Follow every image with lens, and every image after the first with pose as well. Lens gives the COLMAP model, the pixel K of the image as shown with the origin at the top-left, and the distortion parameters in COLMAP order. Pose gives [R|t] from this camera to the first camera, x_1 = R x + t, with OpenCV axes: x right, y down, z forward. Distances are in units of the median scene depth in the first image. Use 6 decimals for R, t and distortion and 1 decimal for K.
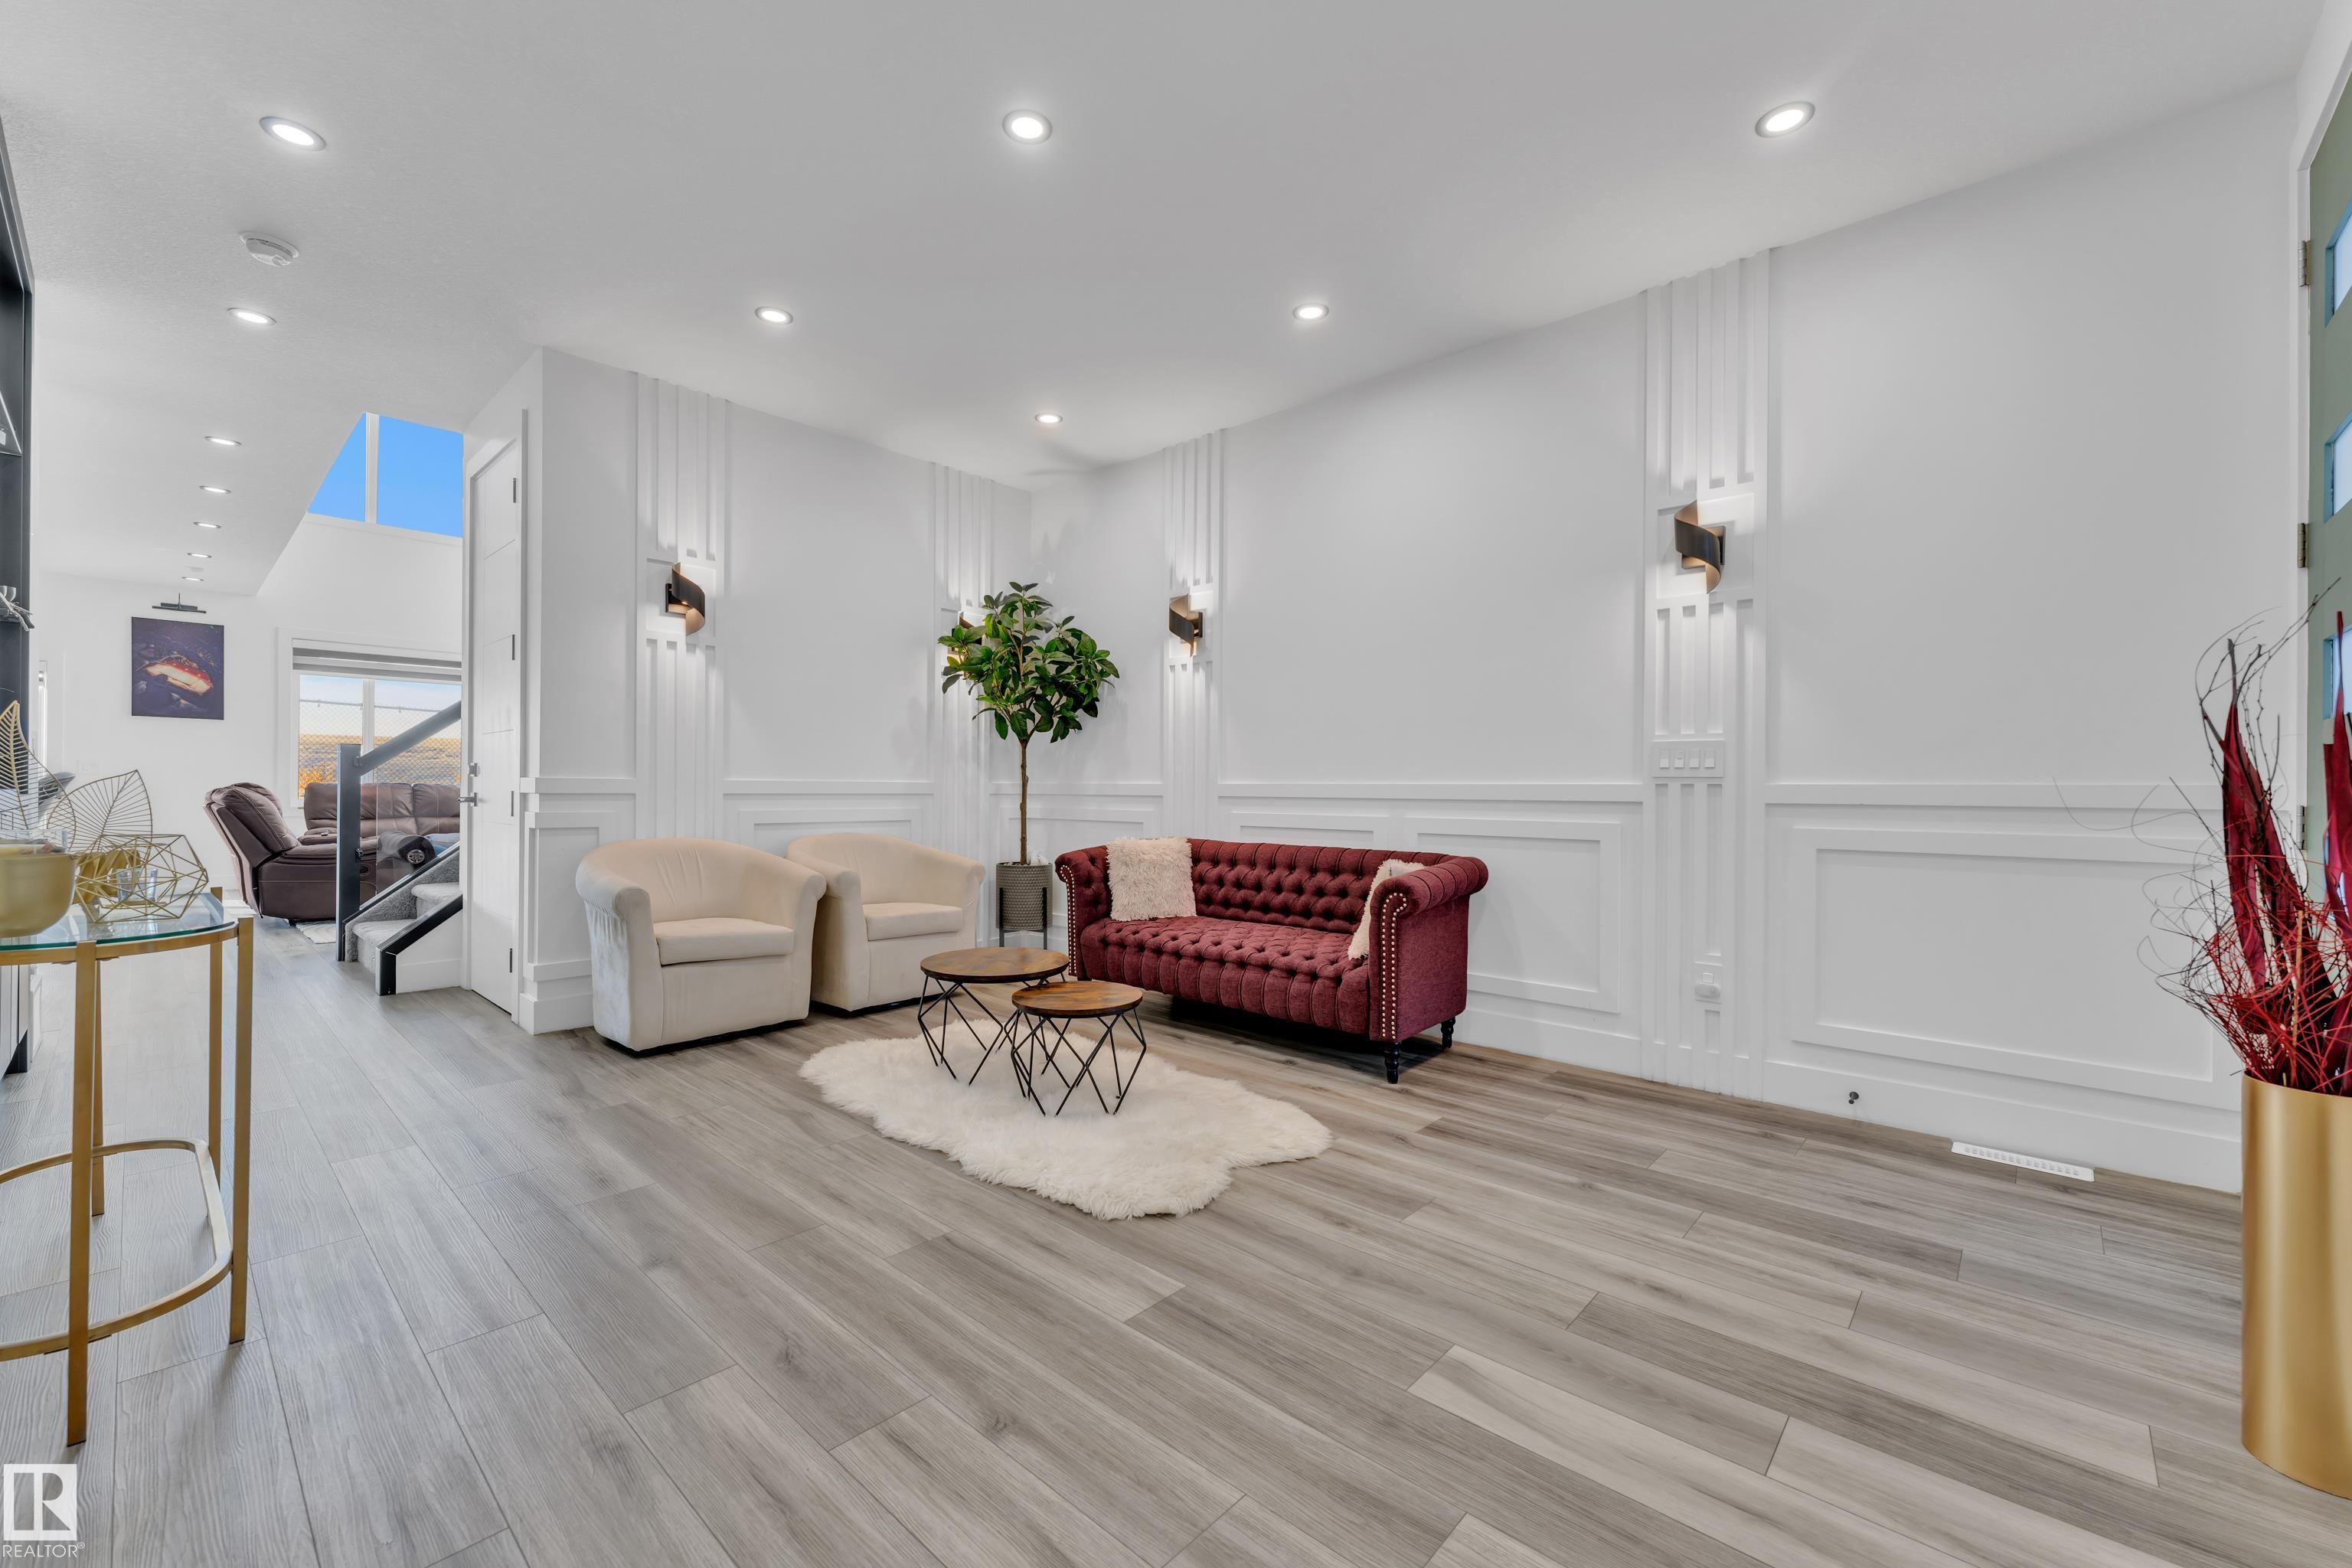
lens RADIAL K [[948.8, 0, 1176.0], [0, 948.8, 784.0], [0, 0, 1]] dist [0.000103, 0.000067]
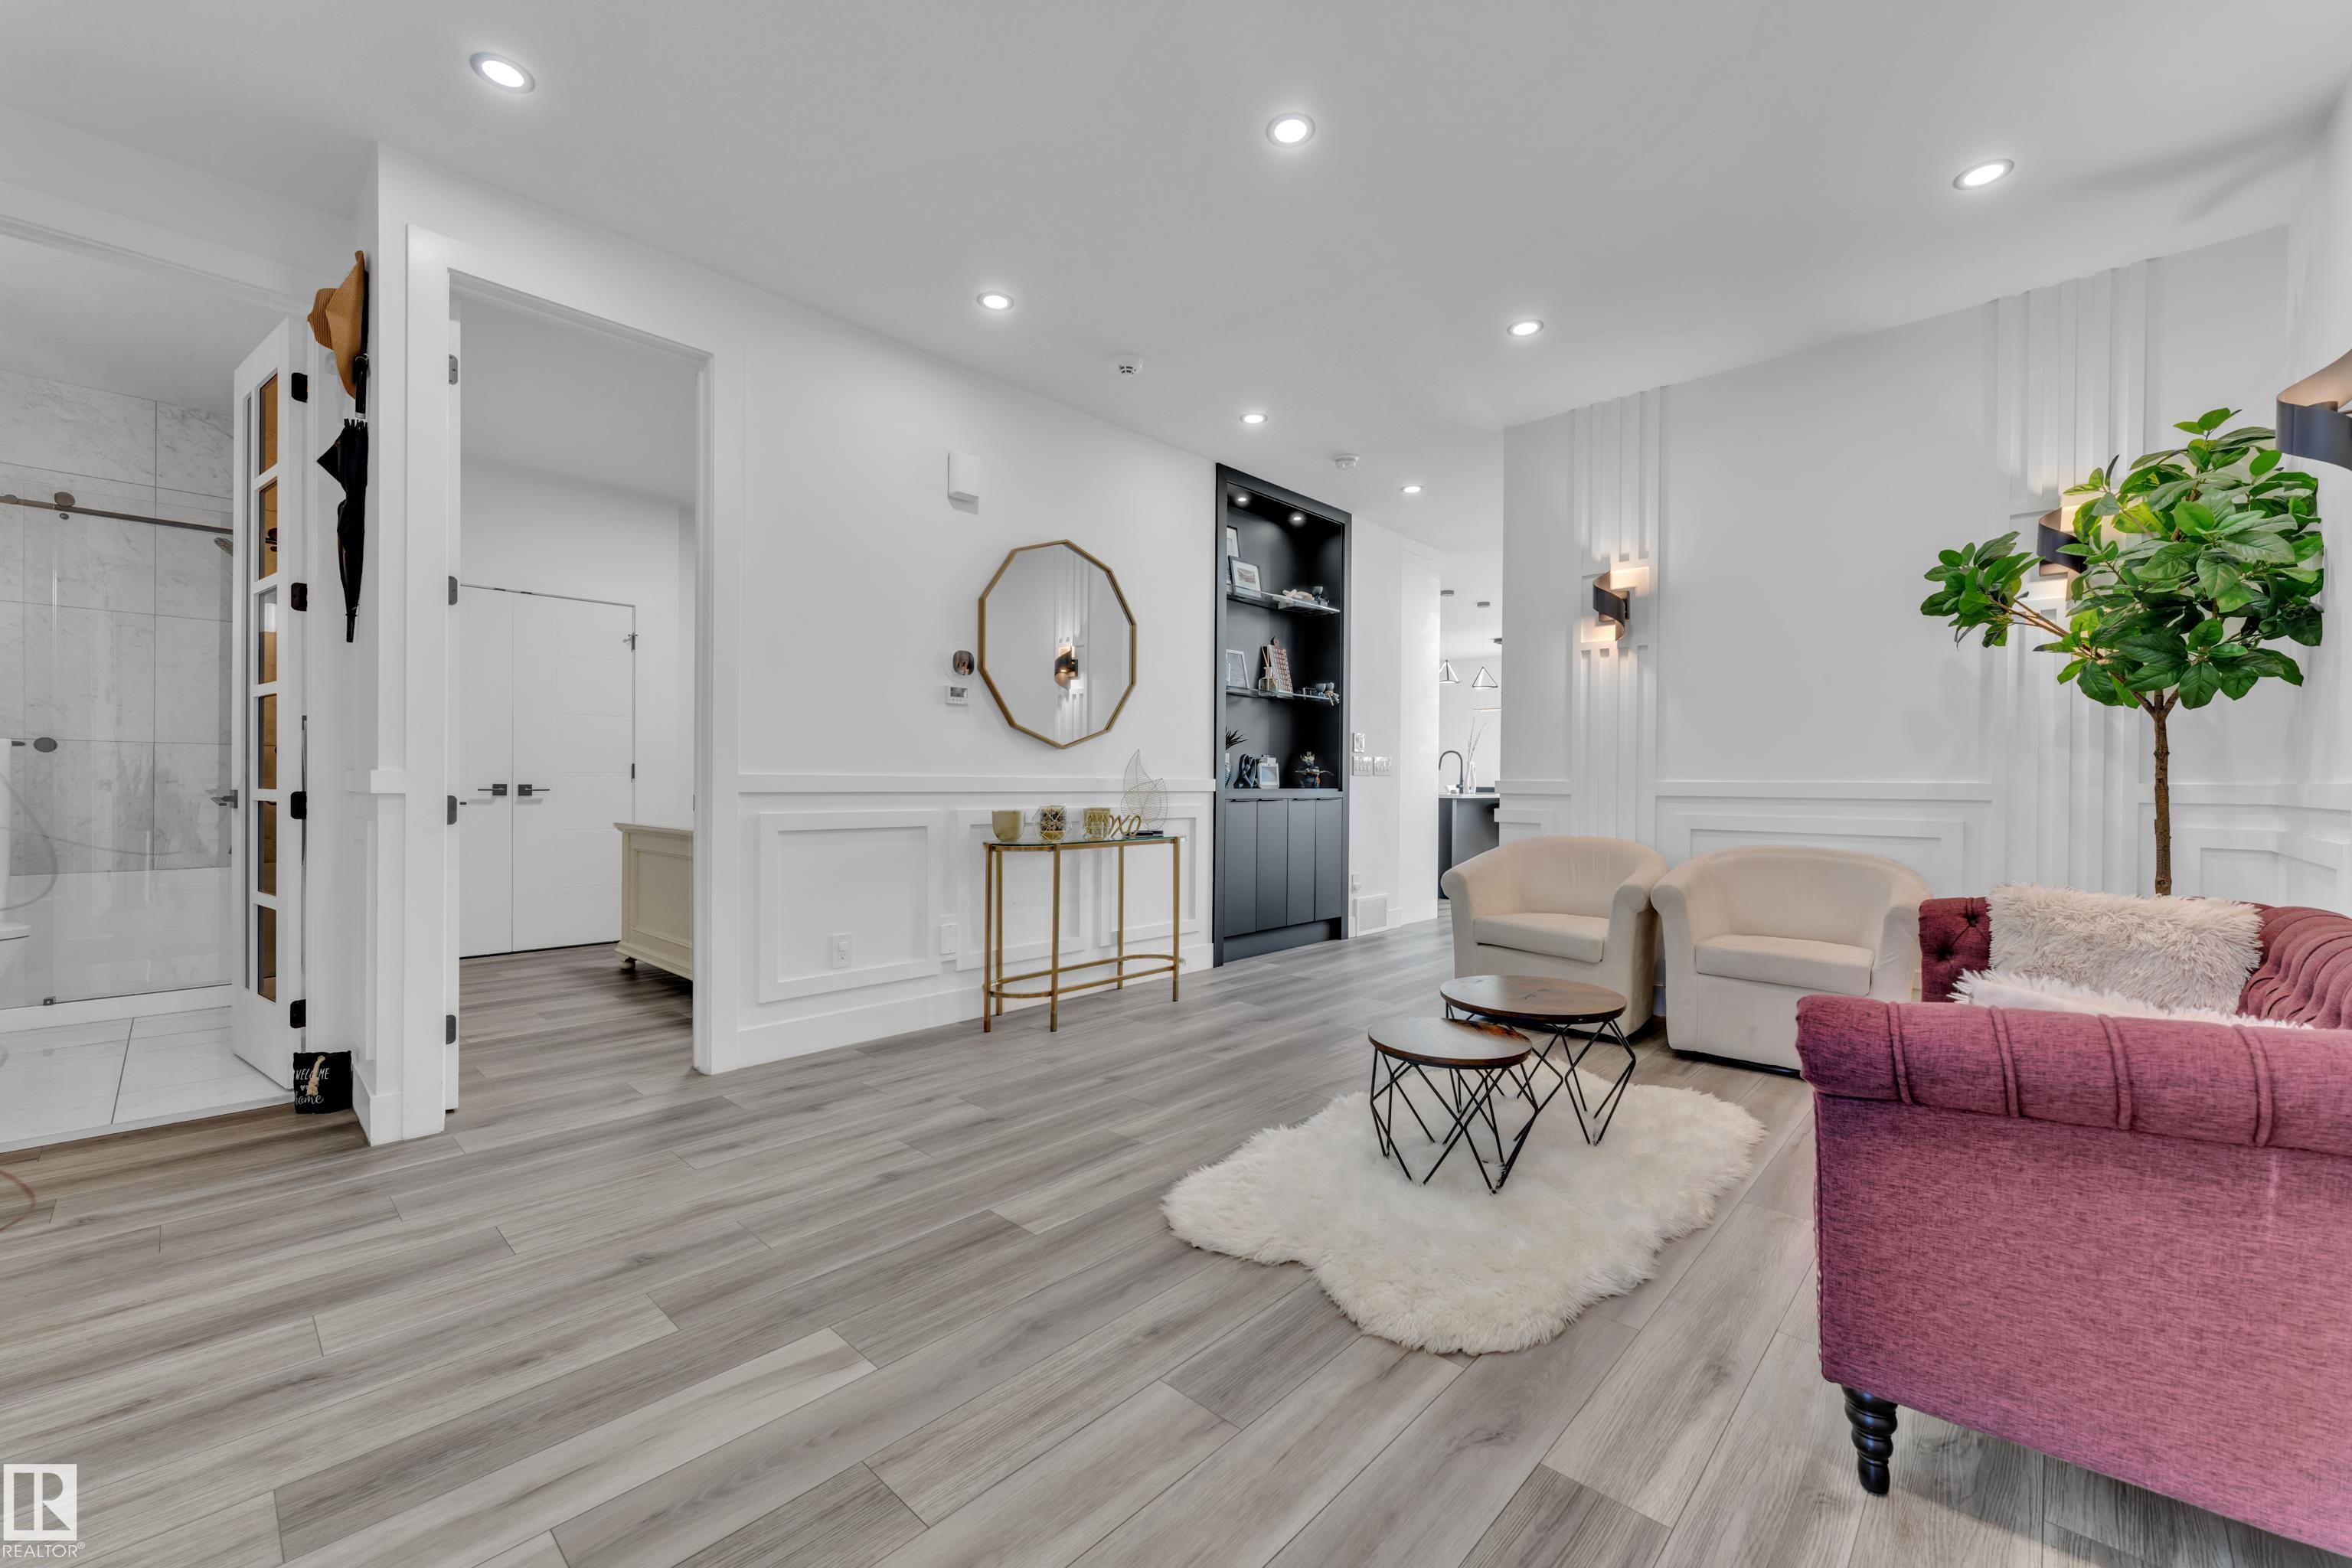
lens RADIAL K [[948.8, 0, 1176.0], [0, 948.8, 784.0], [0, 0, 1]] dist [0.000103, 0.000067]
pose [[-0.020327, -0.004216, -0.999785, 1.027459], [-0.002448, 0.999988, -0.004168, 0.006220], [0.999790, 0.002363, -0.020337, 1.089037]]
